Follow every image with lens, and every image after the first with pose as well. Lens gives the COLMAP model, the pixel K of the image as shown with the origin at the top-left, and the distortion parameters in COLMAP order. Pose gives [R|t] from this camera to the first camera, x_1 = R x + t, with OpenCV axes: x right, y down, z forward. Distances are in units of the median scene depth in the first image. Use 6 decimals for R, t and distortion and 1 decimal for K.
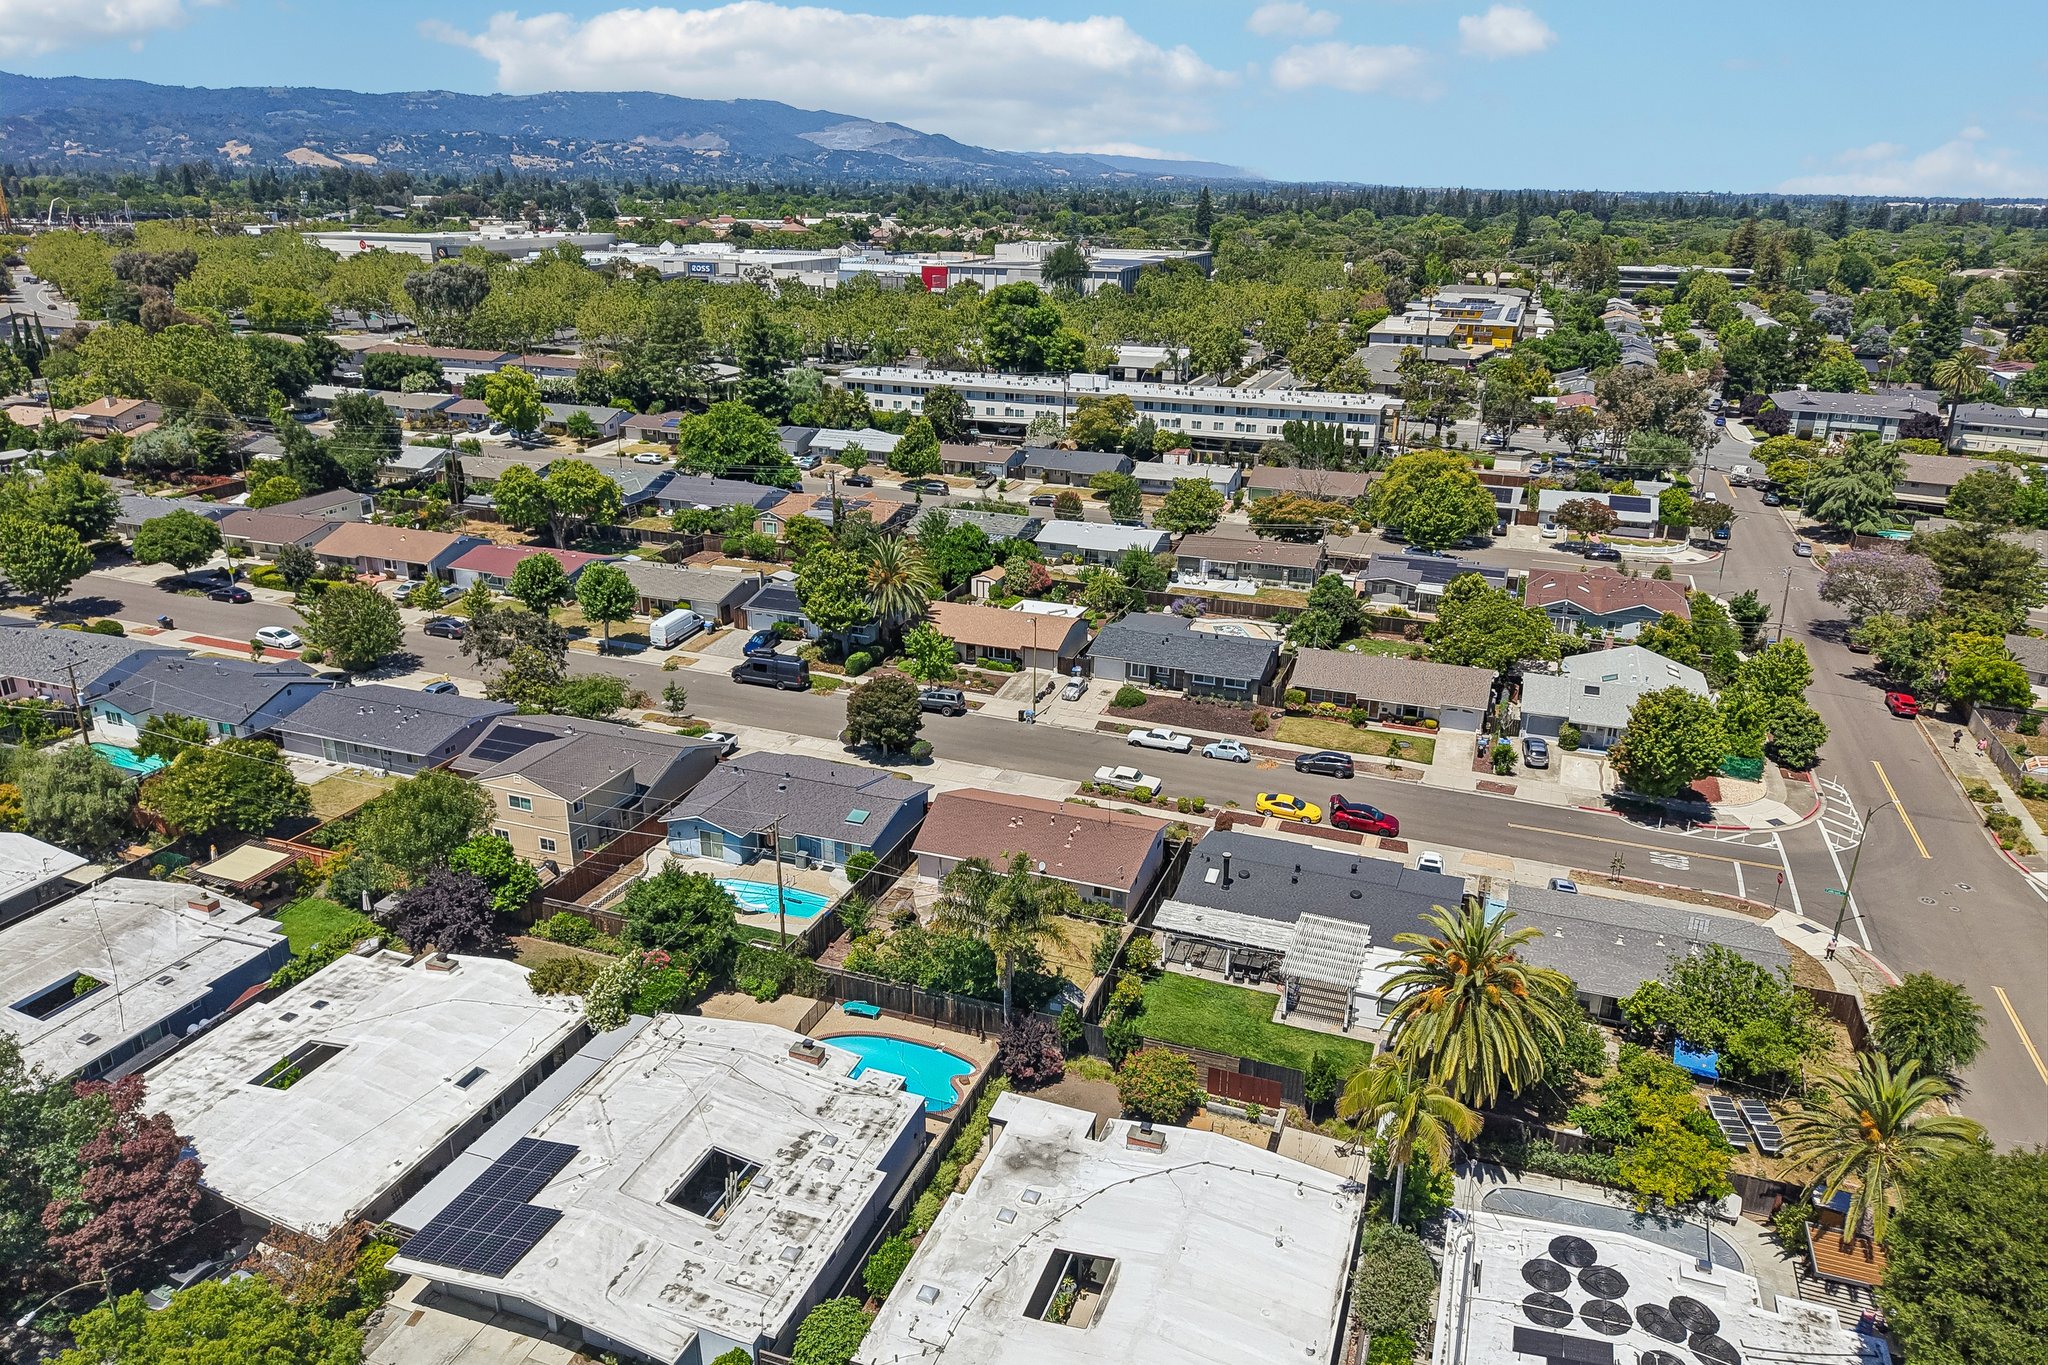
lens RADIAL K [[1377.0, 0, 1026.1], [0, 1377.0, 681.7], [0, 0, 1]] dist [0.025084, -0.028922]
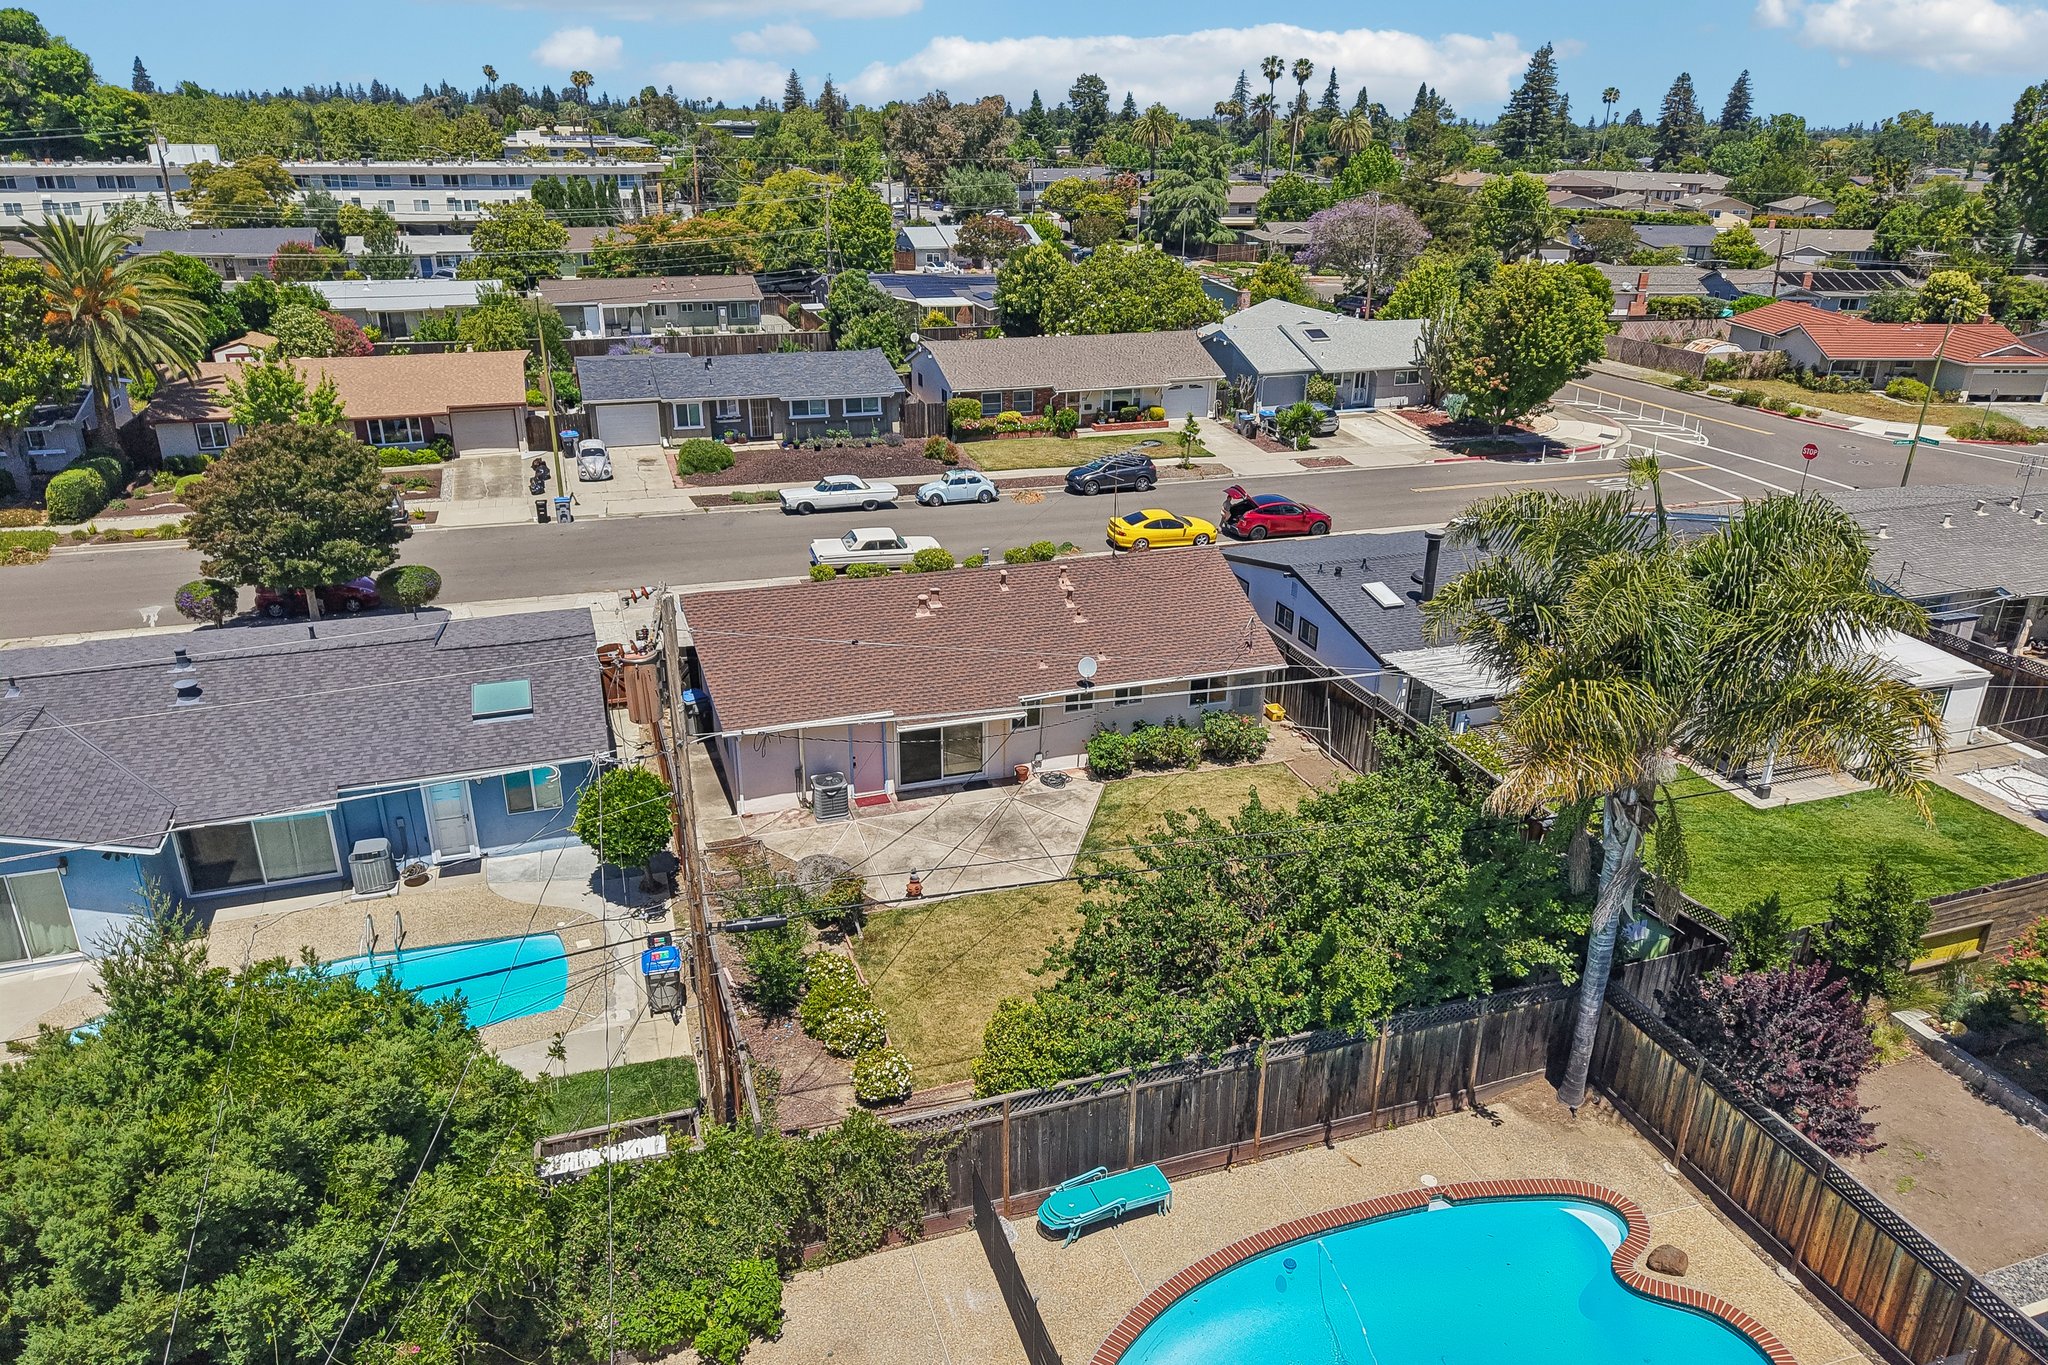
lens RADIAL K [[1377.0, 0, 1023.0], [0, 1377.0, 689.3], [0, 0, 1]] dist [0.025084, -0.028922]
pose [[0.777724, -0.246792, 0.578134, -0.170551], [0.217192, 0.968565, 0.121285, 0.063647], [-0.589892, 0.031240, 0.806877, 0.495989]]
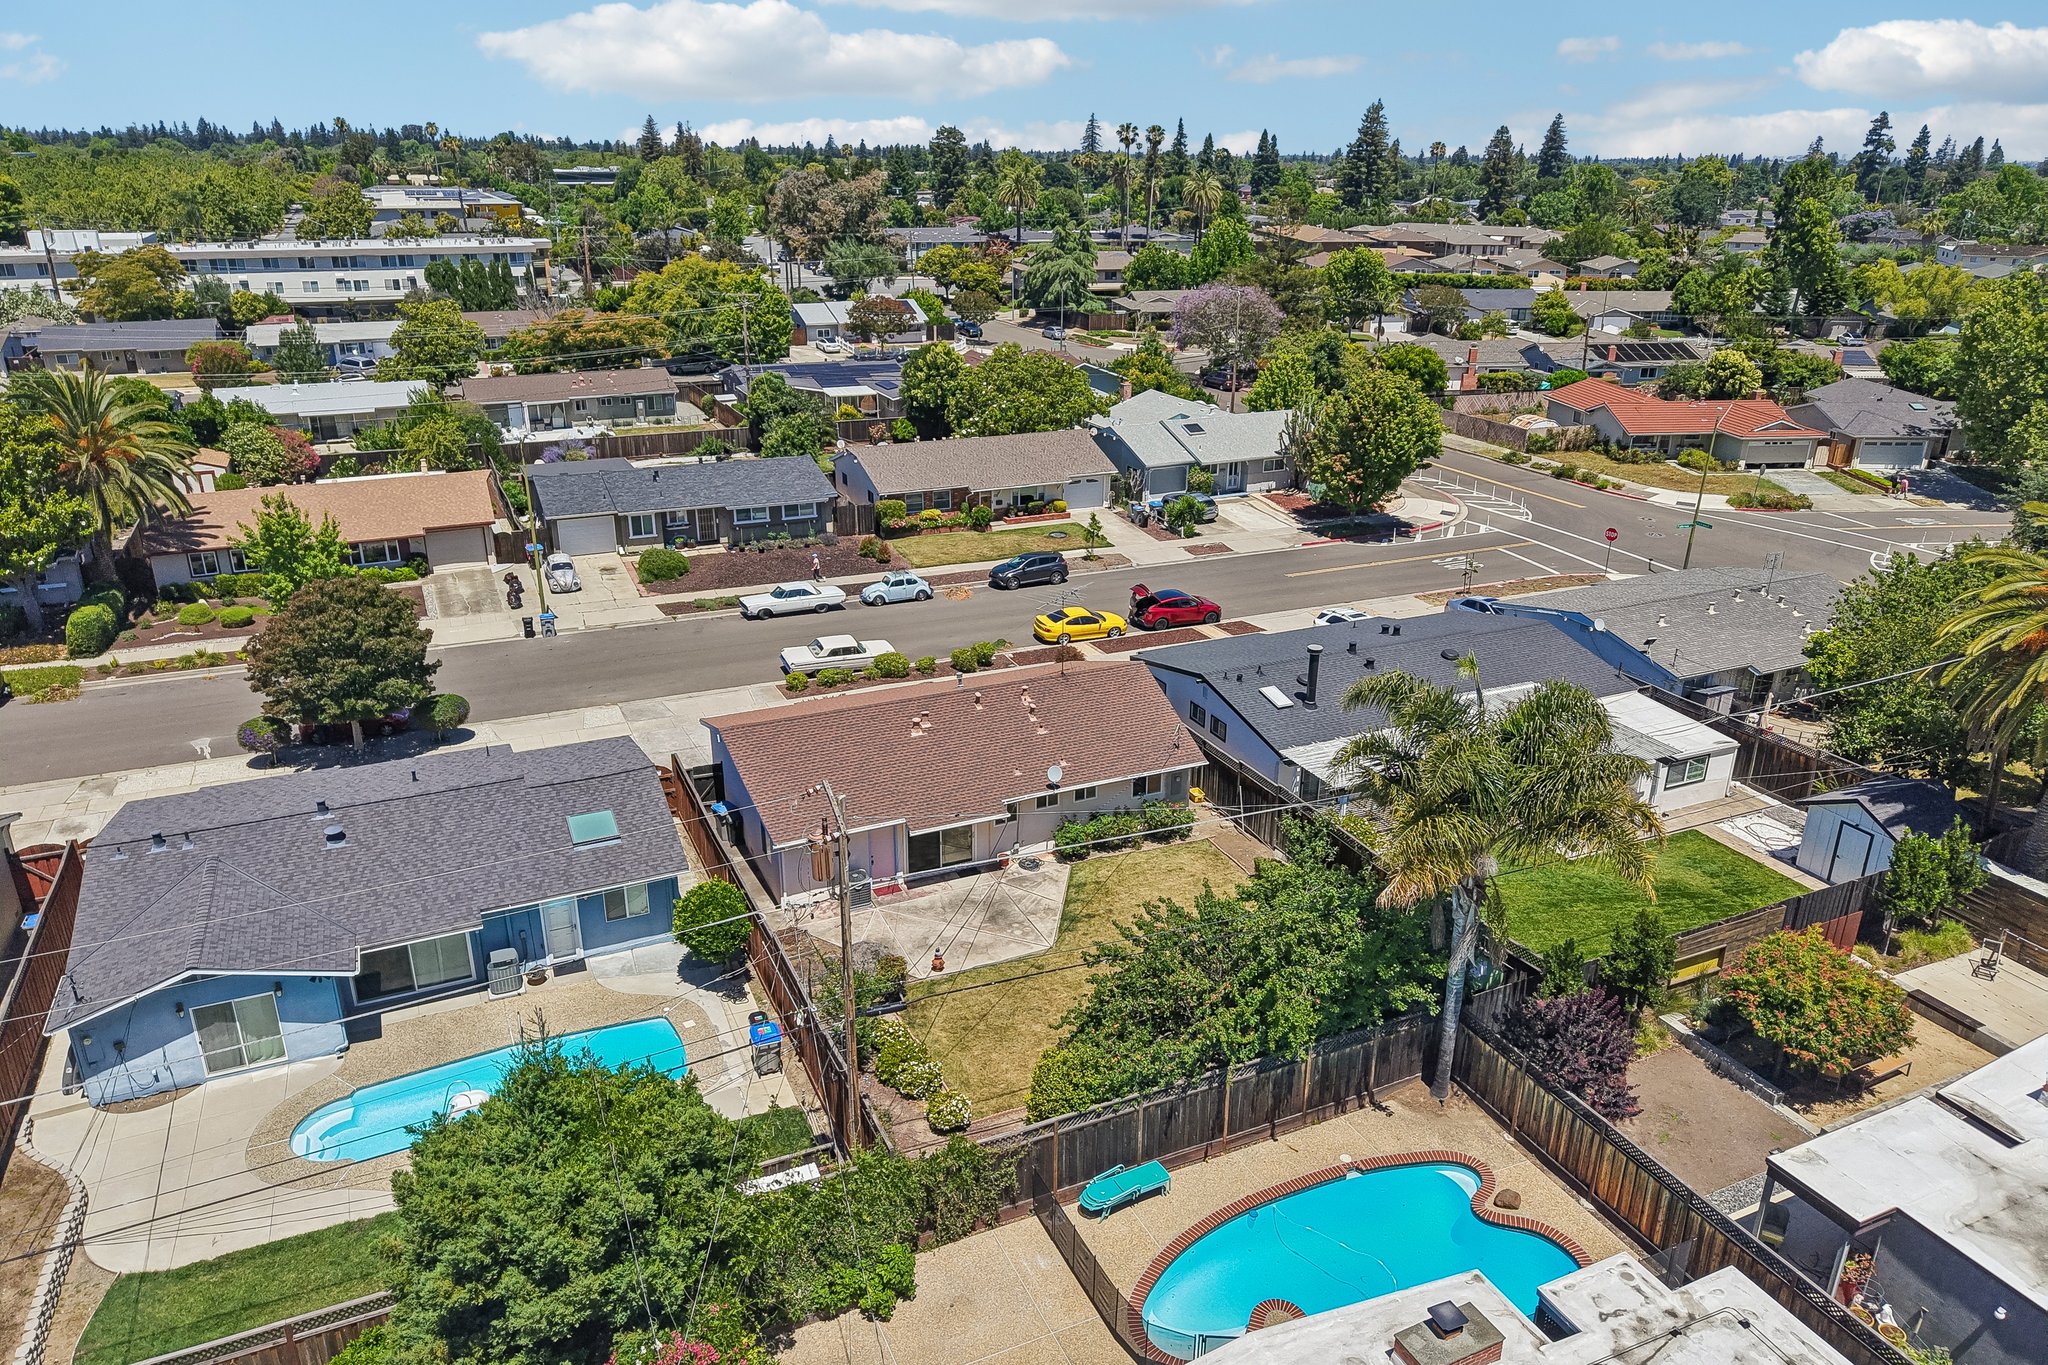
lens RADIAL K [[1377.0, 0, 1027.5], [0, 1377.0, 688.2], [0, 0, 1]] dist [0.025084, -0.028922]
pose [[0.708381, -0.264791, 0.654280, -0.228901], [0.244341, 0.961646, 0.124639, 0.027962], [-0.662189, 0.071575, 0.745911, 0.452763]]
